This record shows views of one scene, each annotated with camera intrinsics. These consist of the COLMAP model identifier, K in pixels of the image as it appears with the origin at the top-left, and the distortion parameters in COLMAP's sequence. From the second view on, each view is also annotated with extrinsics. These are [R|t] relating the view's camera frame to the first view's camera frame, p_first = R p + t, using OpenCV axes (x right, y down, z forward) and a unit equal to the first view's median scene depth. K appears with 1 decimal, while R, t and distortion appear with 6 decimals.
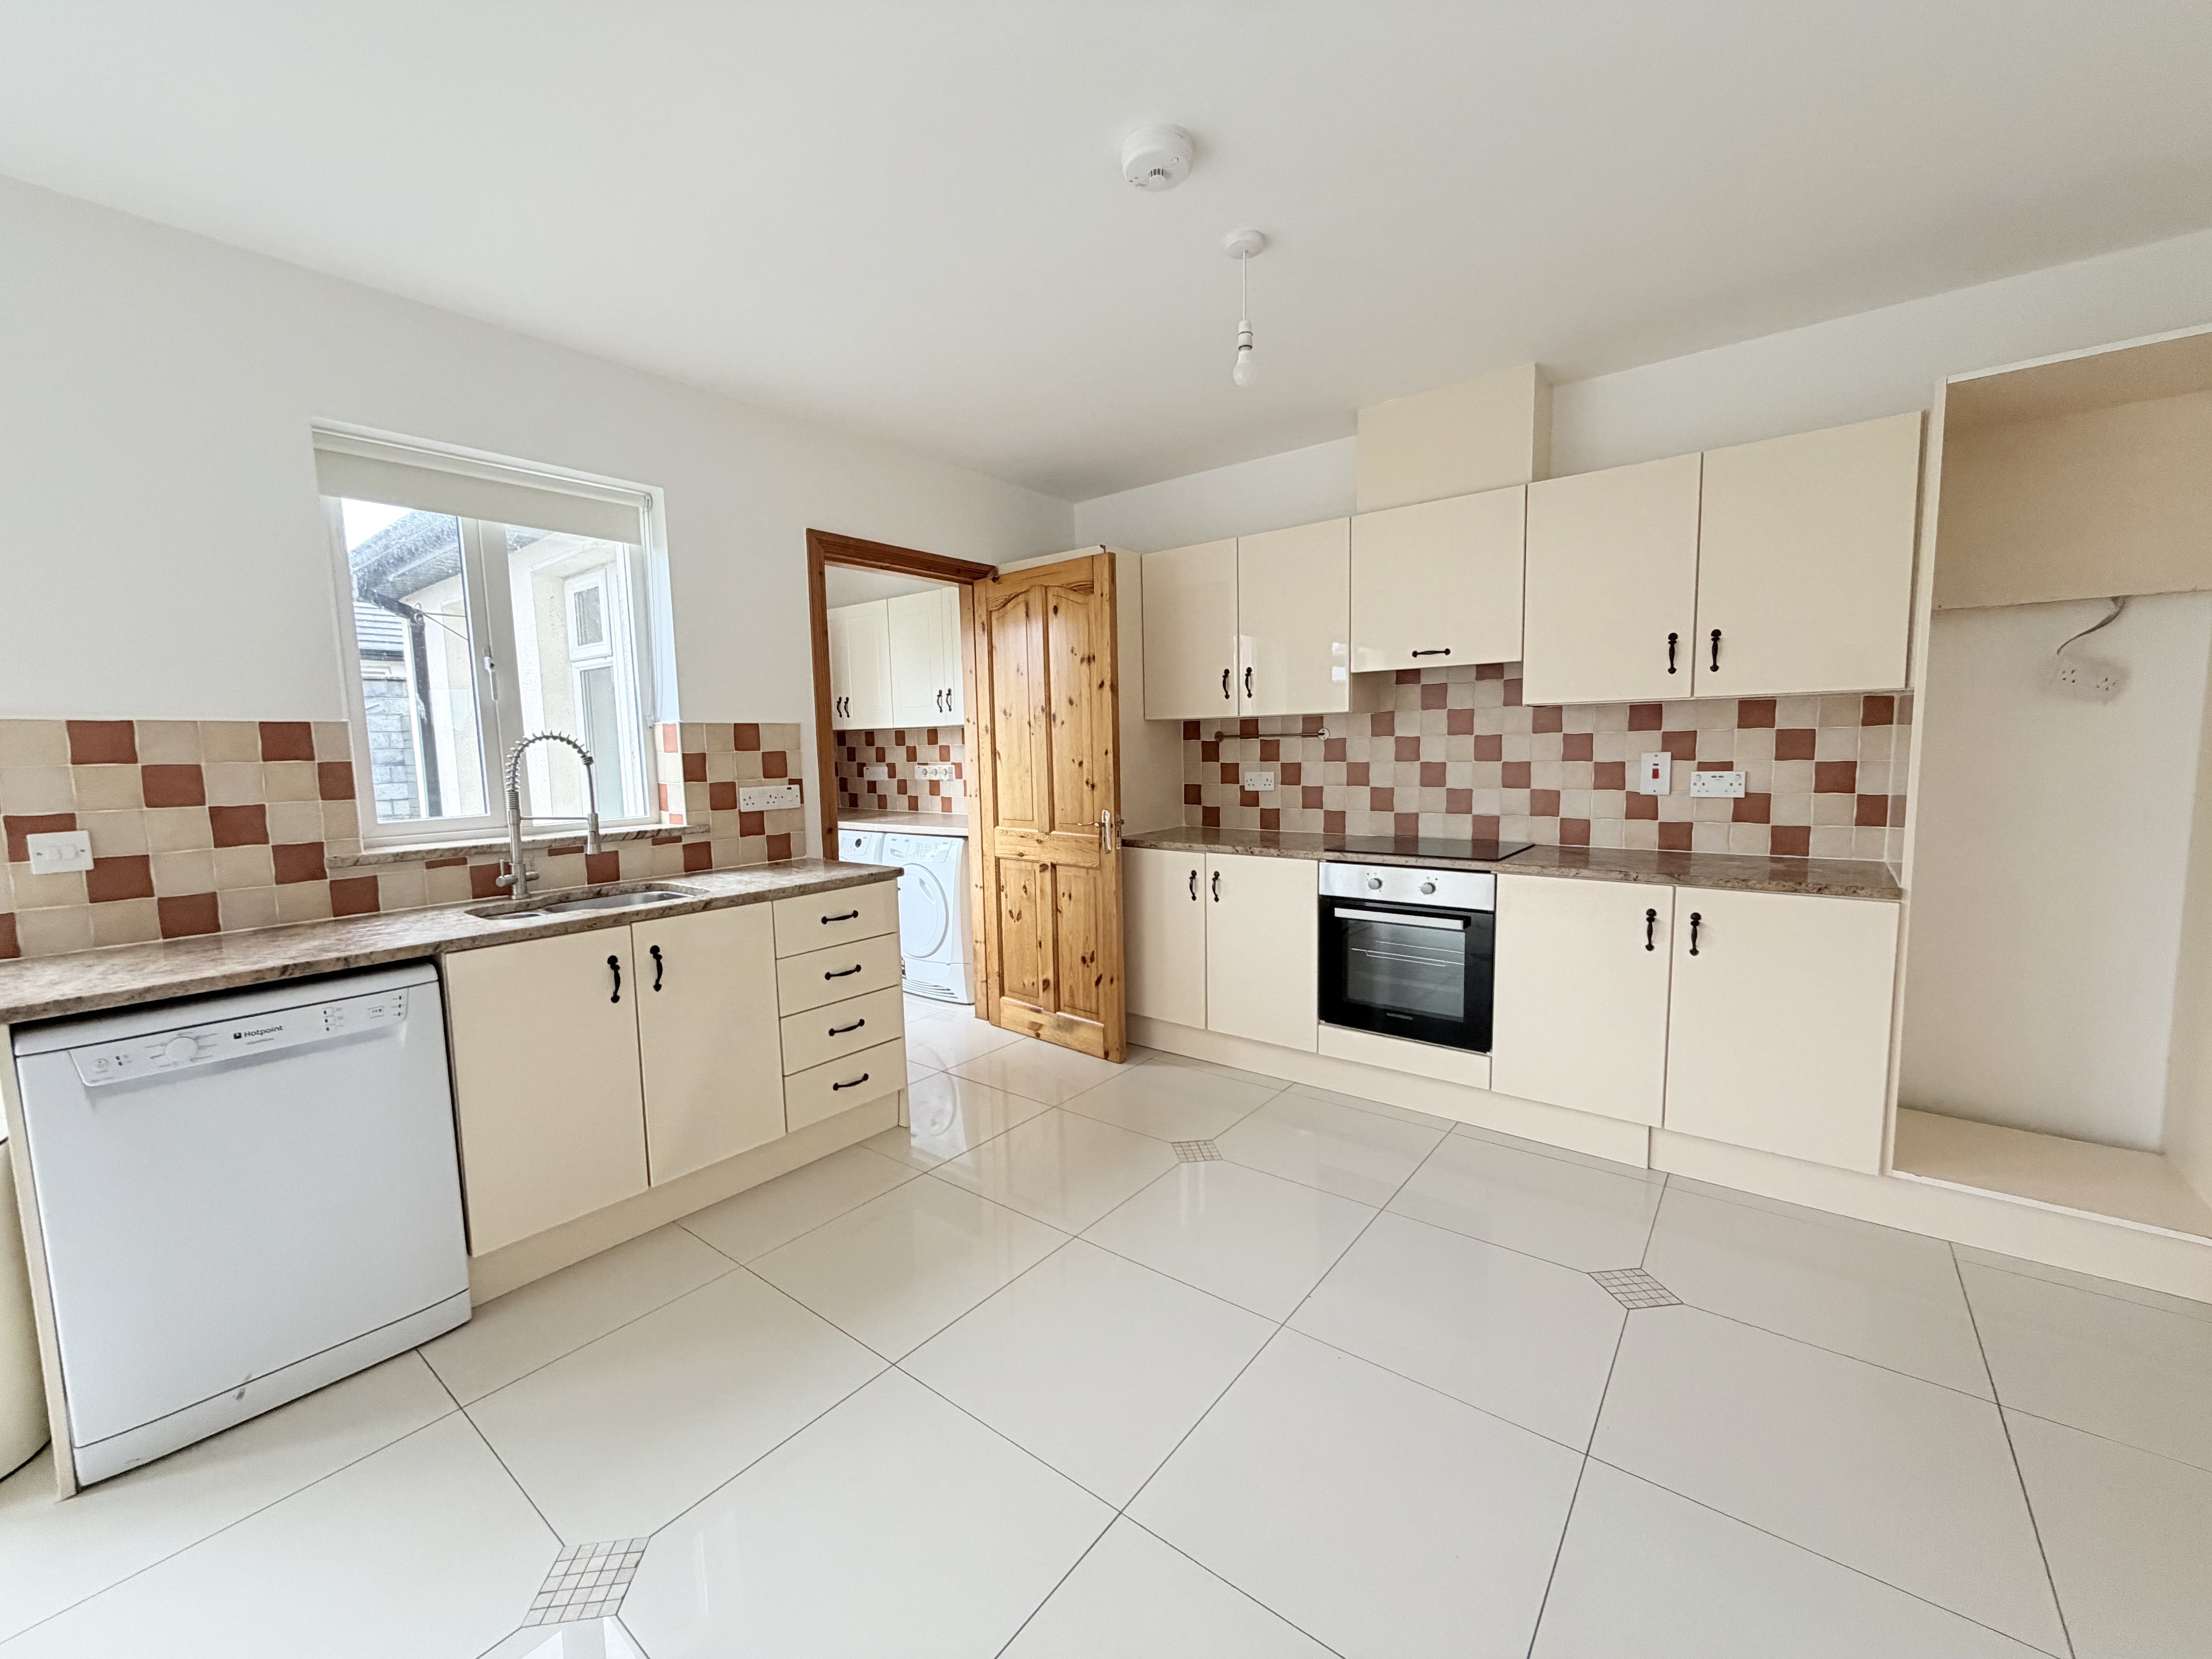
lens RADIAL K [[880.4, 0, 1098.9], [0, 880.4, 833.9], [0, 0, 1]] dist [-0.002280, 0.000400]
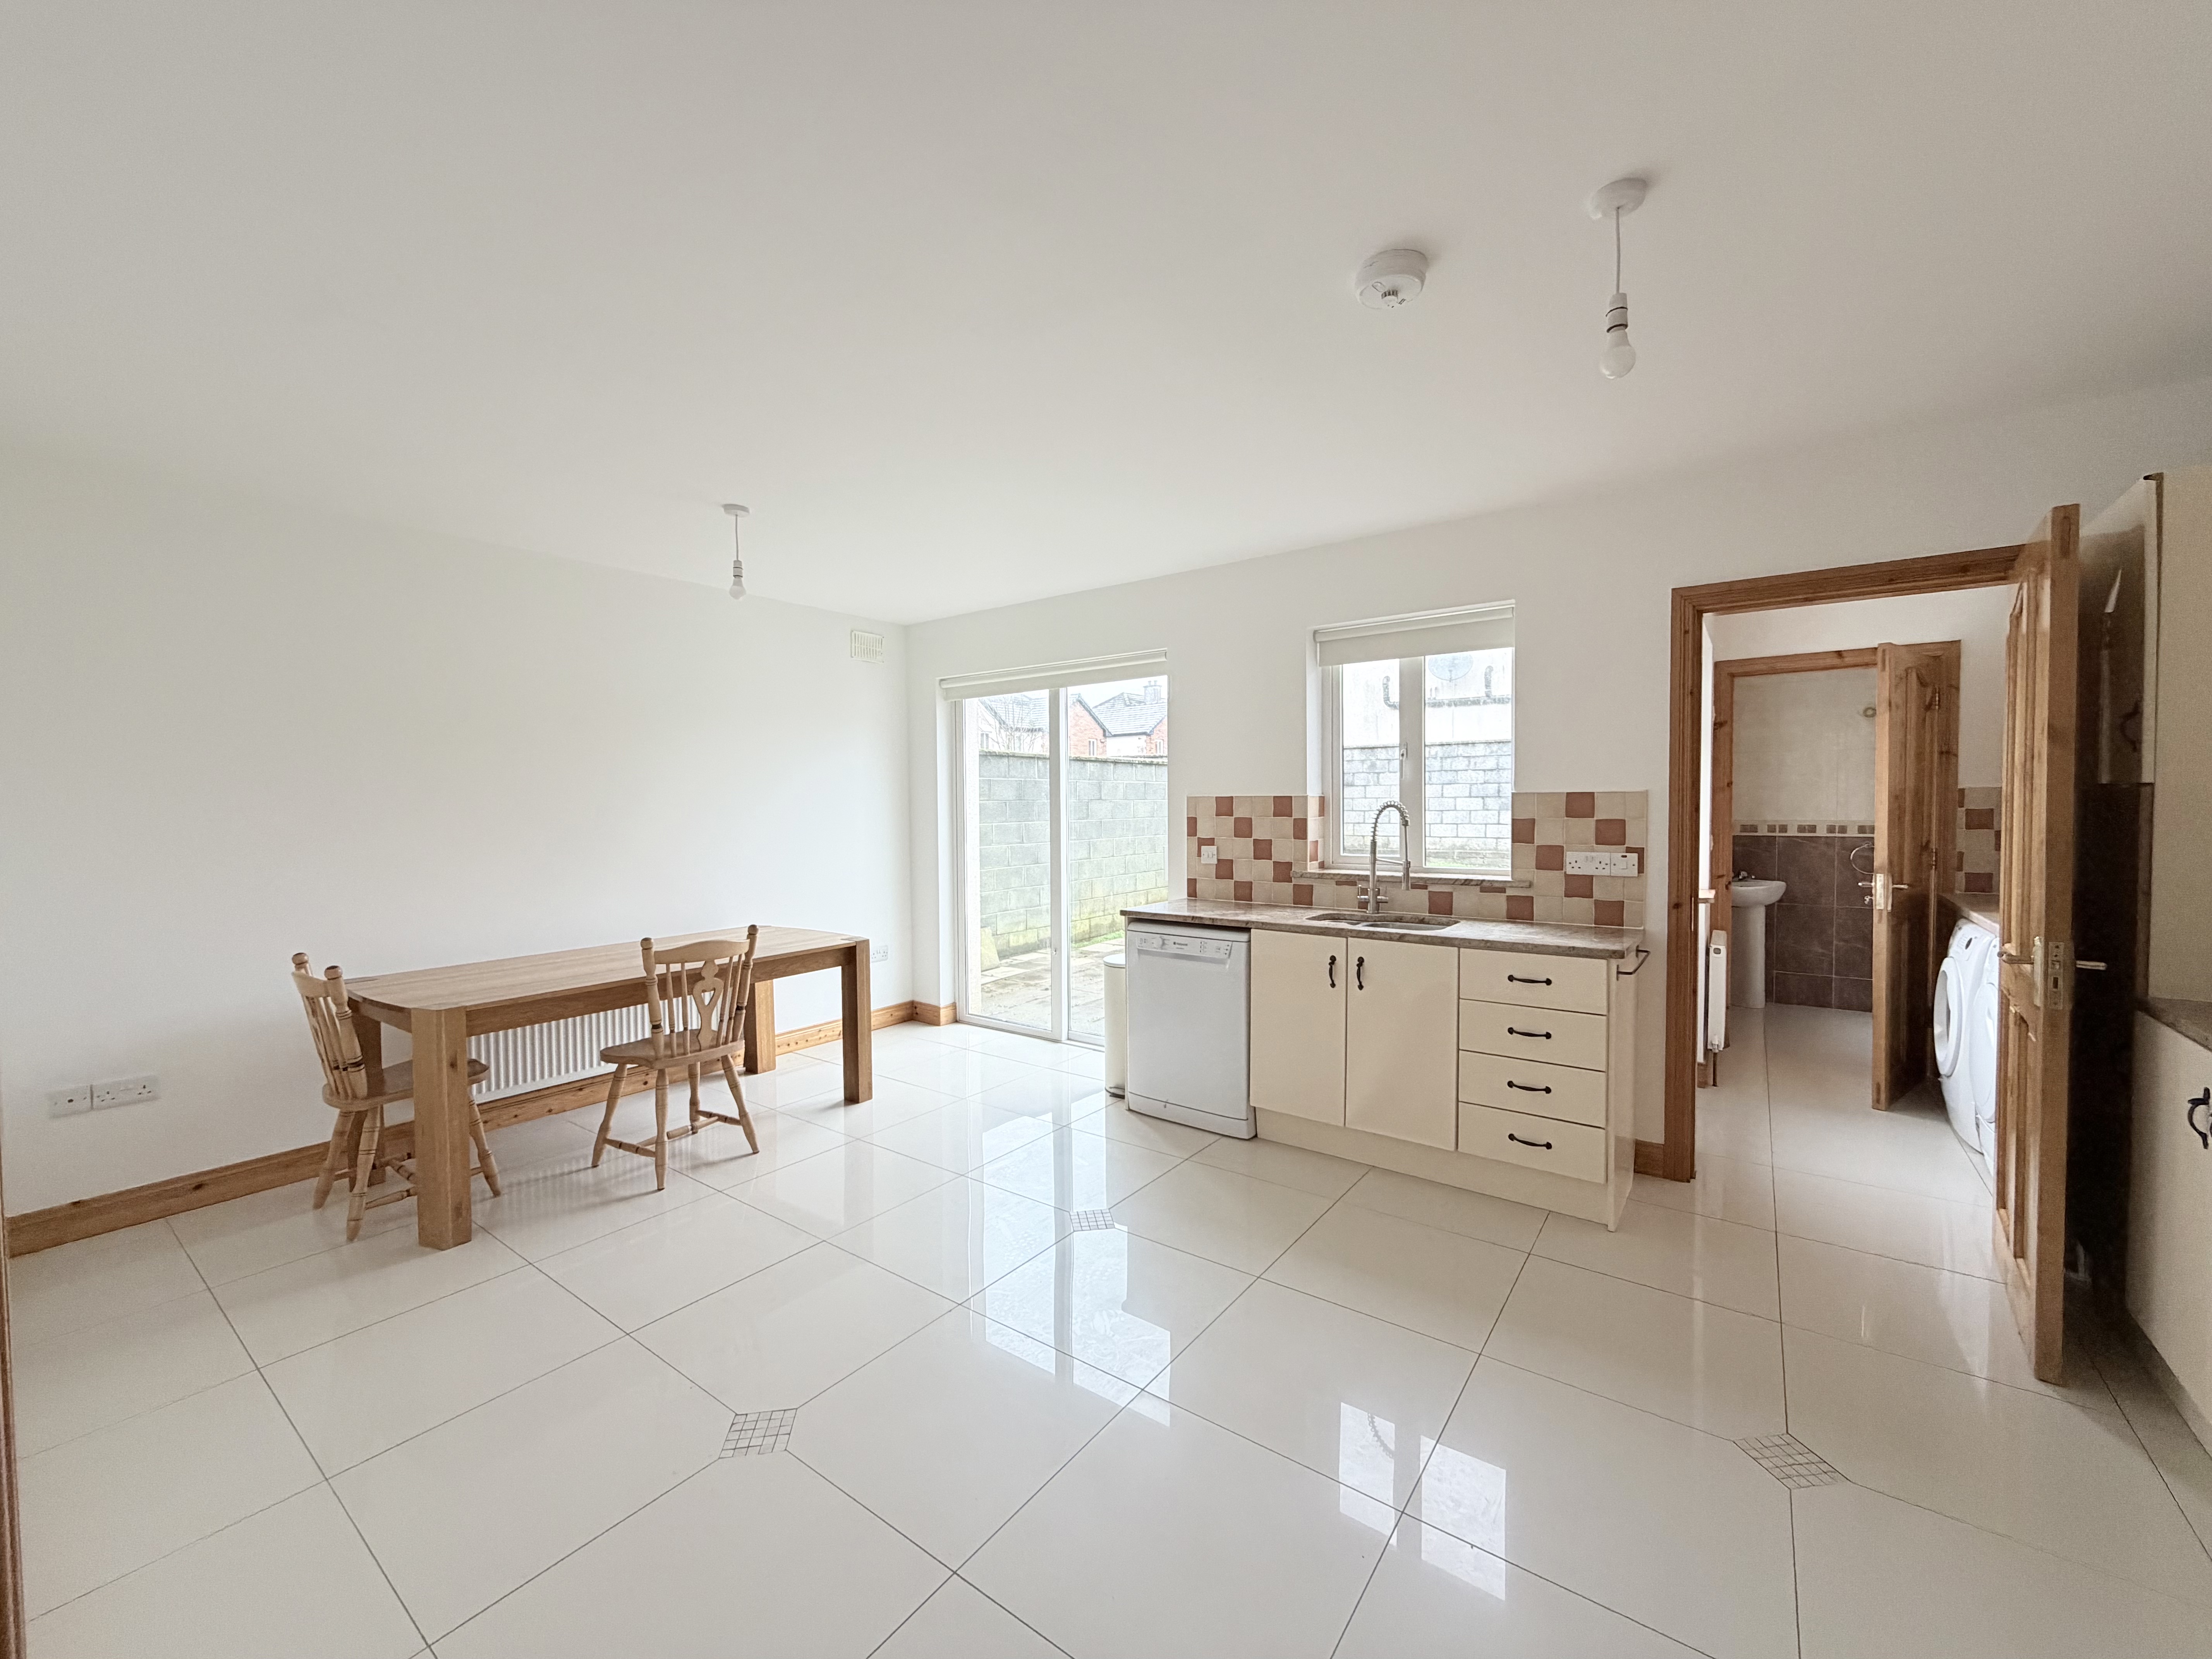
lens RADIAL K [[880.4, 0, 1098.1], [0, 880.4, 830.0], [0, 0, 1]] dist [-0.002280, 0.000400]
pose [[0.028440, 0.051514, -0.998267, 0.684034], [-0.095040, 0.994286, 0.048601, -0.080310], [0.995067, 0.093493, 0.033173, 0.406508]]
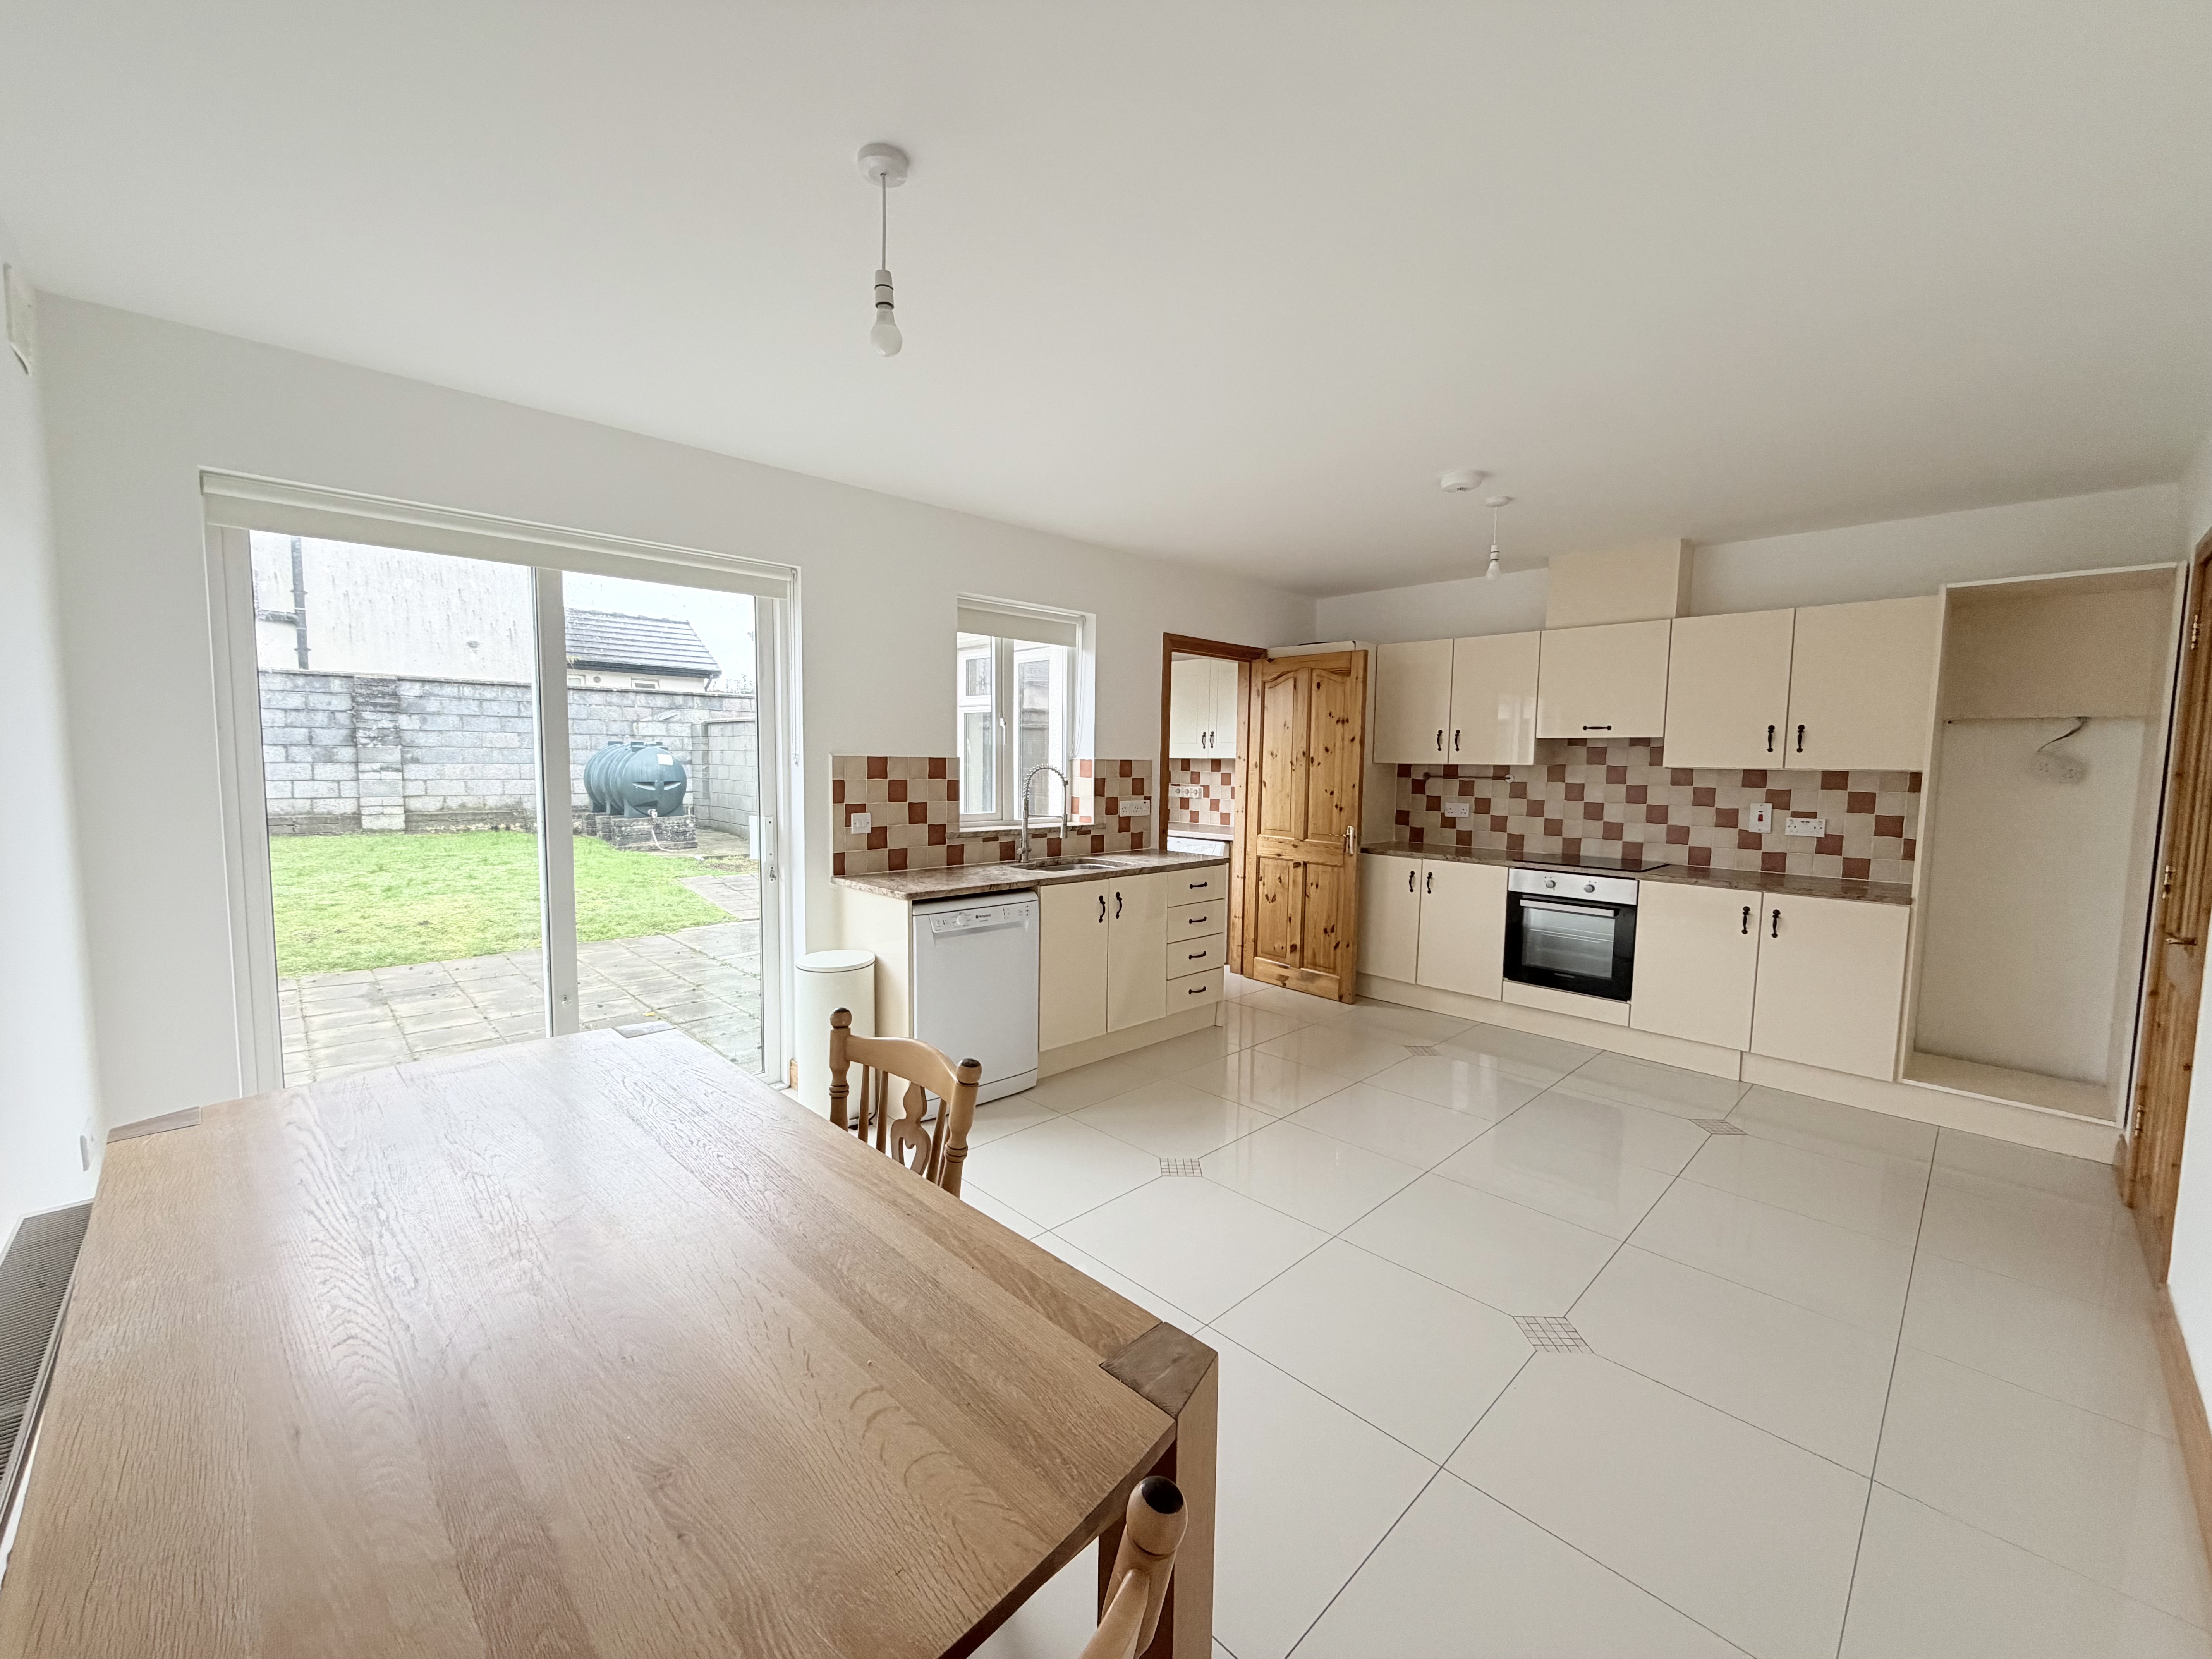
lens RADIAL K [[880.4, 0, 1096.0], [0, 880.4, 832.9], [0, 0, 1]] dist [-0.002280, 0.000400]
pose [[0.990365, 0.046569, -0.130420, -0.257064], [-0.048729, 0.998722, -0.013417, 0.027901], [0.129629, 0.019643, 0.991368, -0.571188]]
